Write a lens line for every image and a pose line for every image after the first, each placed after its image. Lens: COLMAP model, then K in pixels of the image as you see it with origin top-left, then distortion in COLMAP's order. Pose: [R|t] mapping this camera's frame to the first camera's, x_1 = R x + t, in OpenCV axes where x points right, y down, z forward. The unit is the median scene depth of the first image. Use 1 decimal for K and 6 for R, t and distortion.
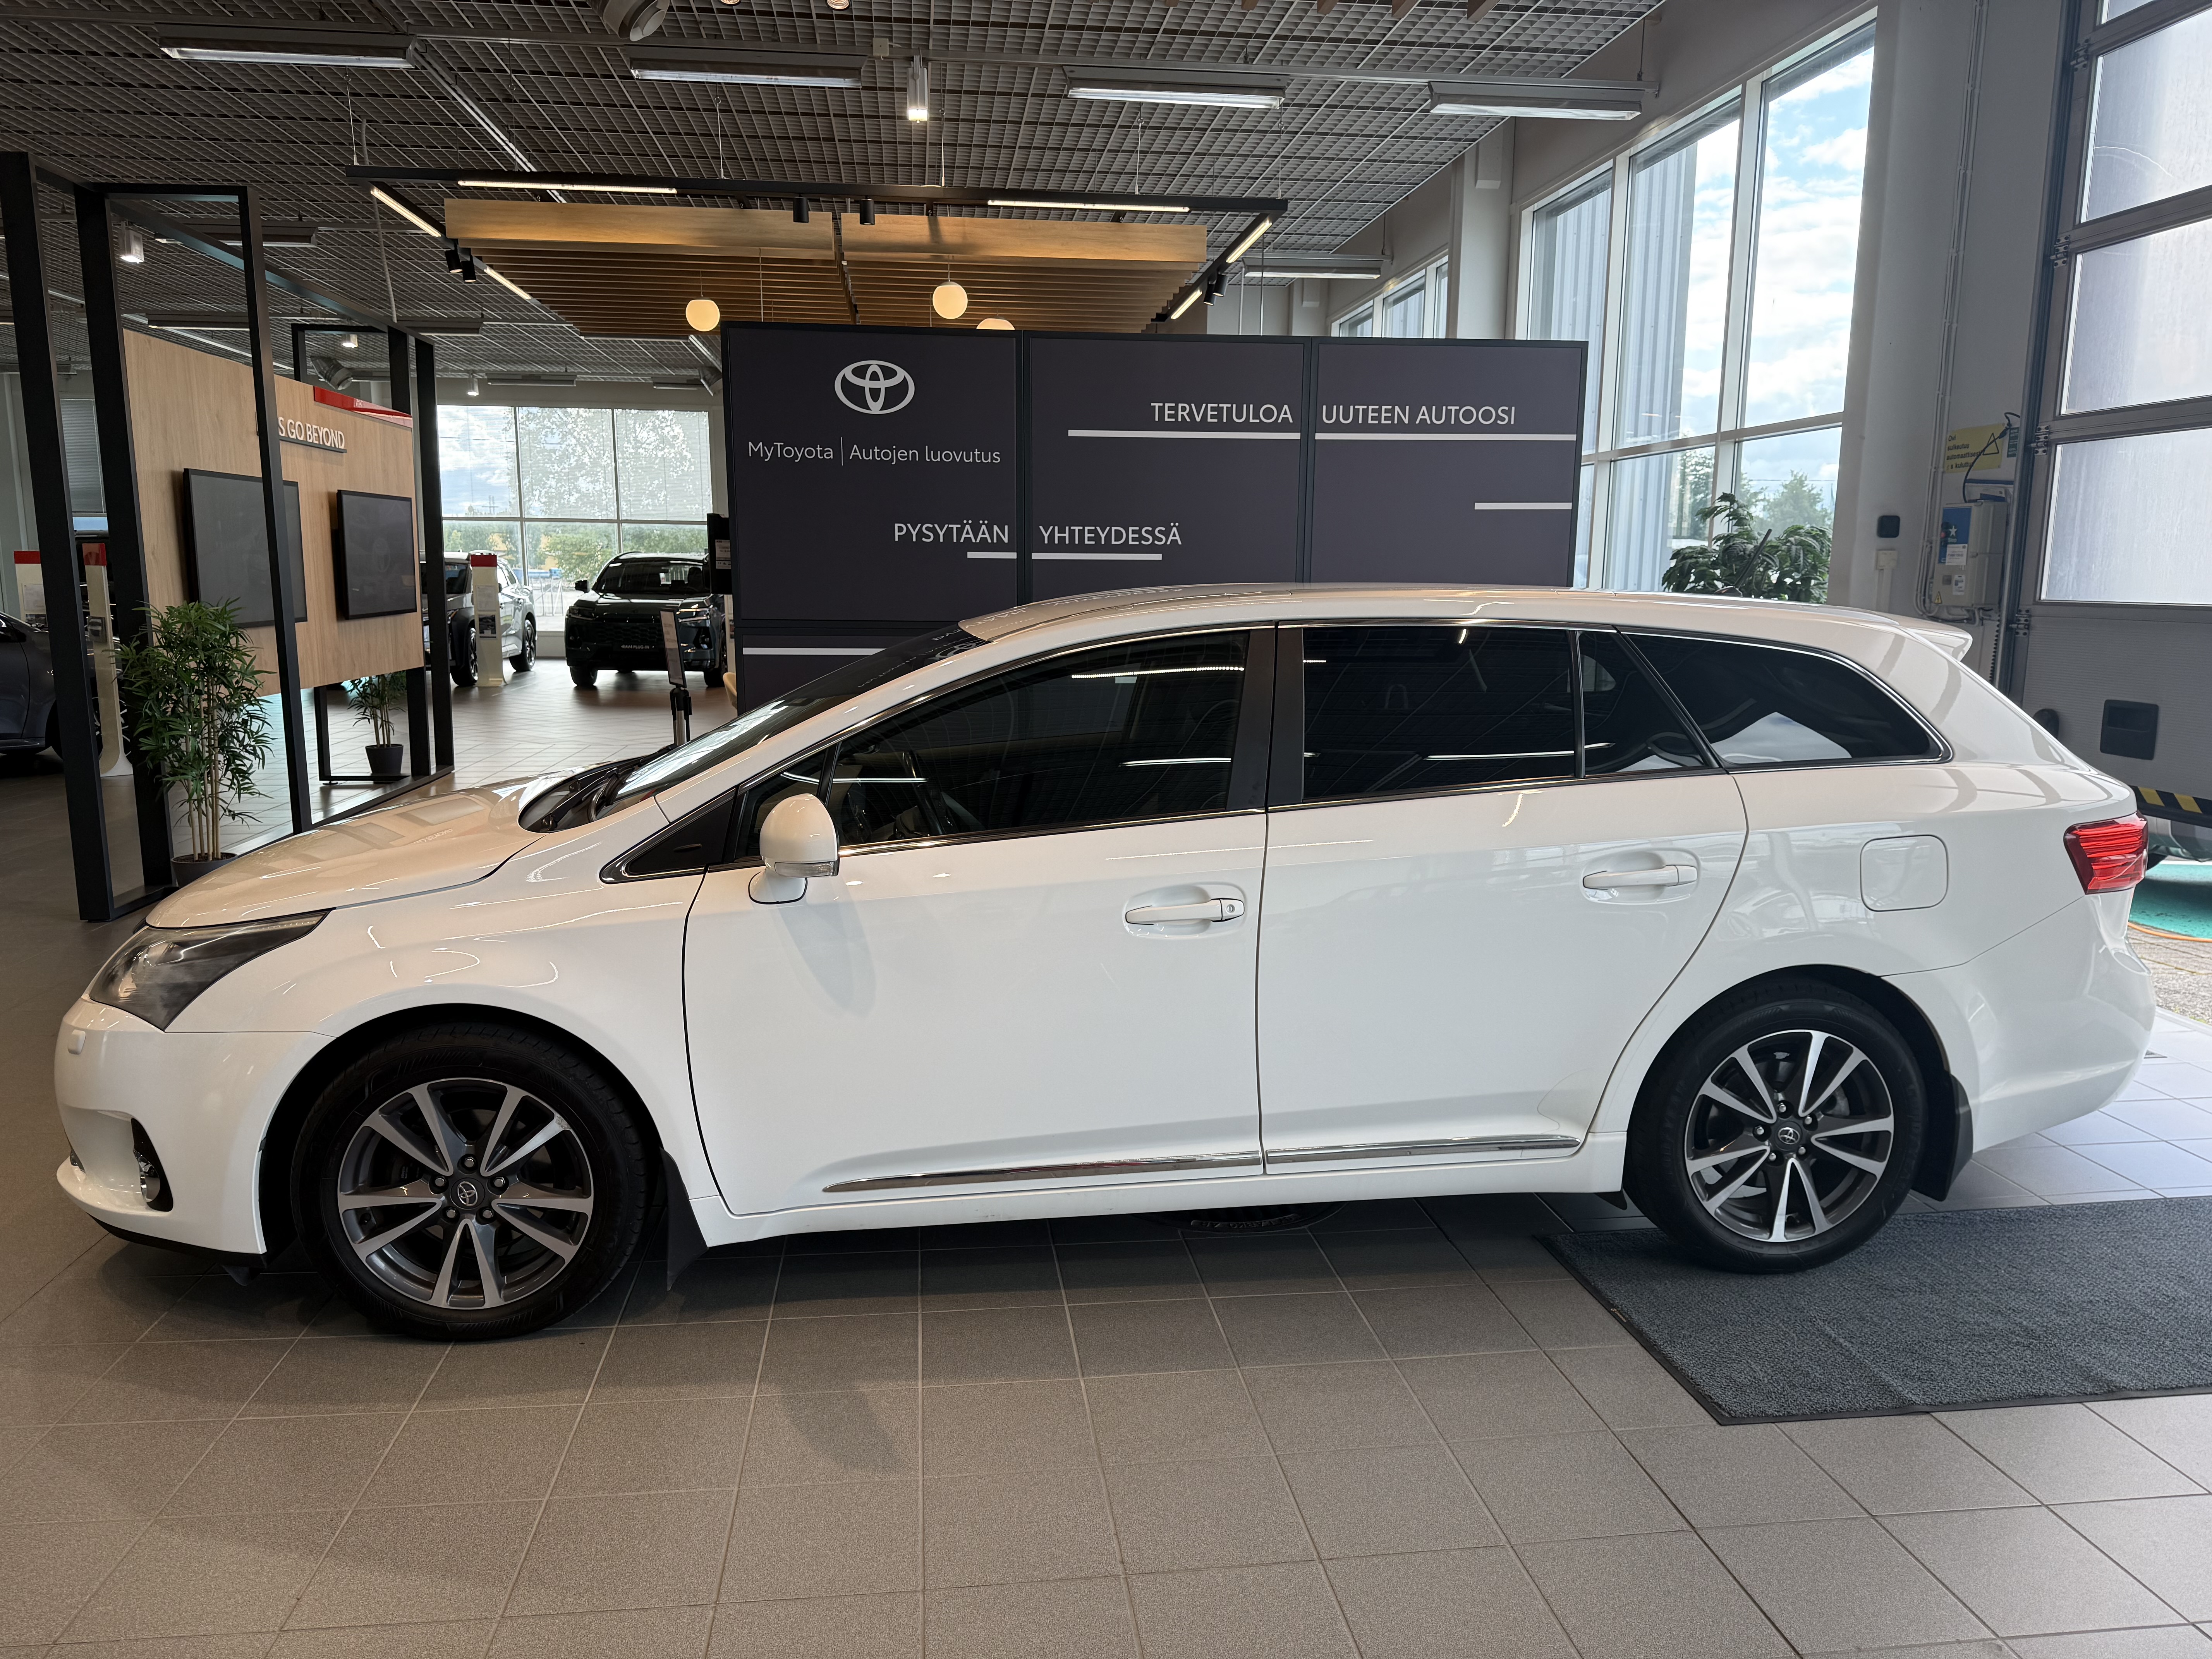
lens RADIAL K [[1539.0, 0, 1106.0], [0, 1539.0, 829.5], [0, 0, 1]] dist [0.172574, -0.289000]
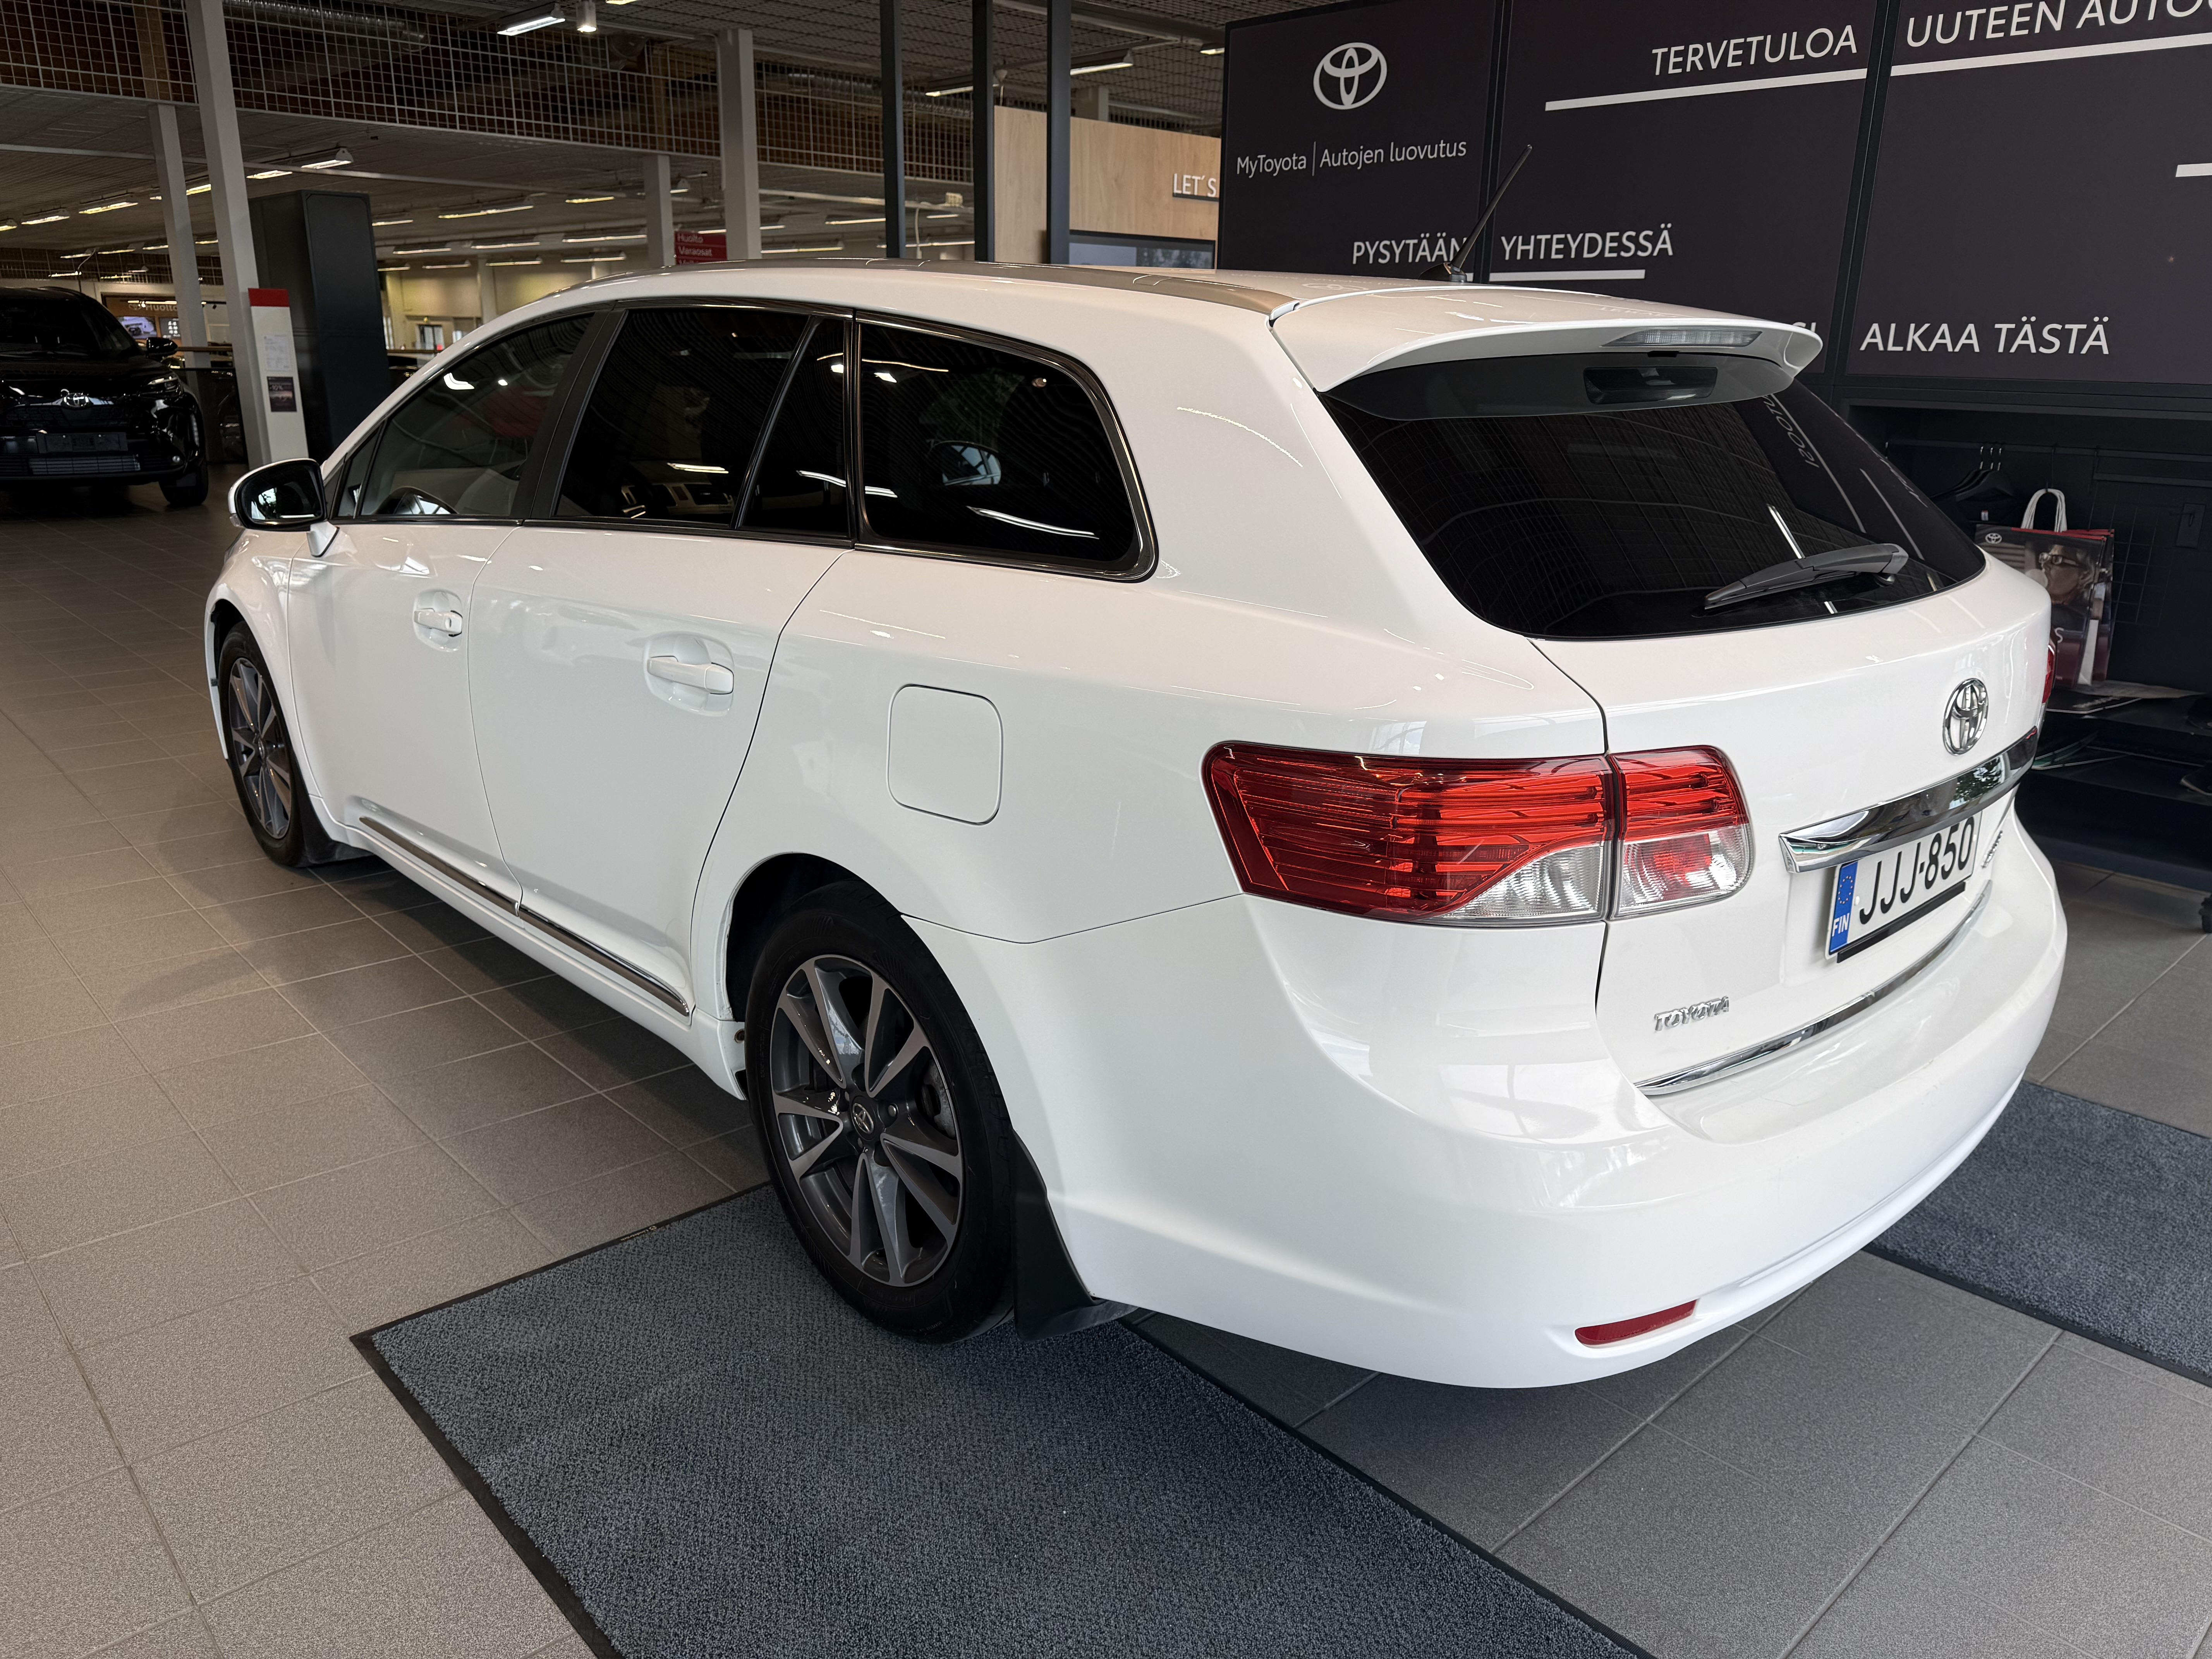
lens RADIAL K [[1581.7, 0, 1106.0], [0, 1581.7, 829.5], [0, 0, 1]] dist [-0.001373, -0.008017]
pose [[0.581812, 0.244108, -0.775826, 0.526507], [-0.147695, 0.969747, 0.194364, -0.034289], [0.799801, 0.001503, 0.600264, 0.374857]]
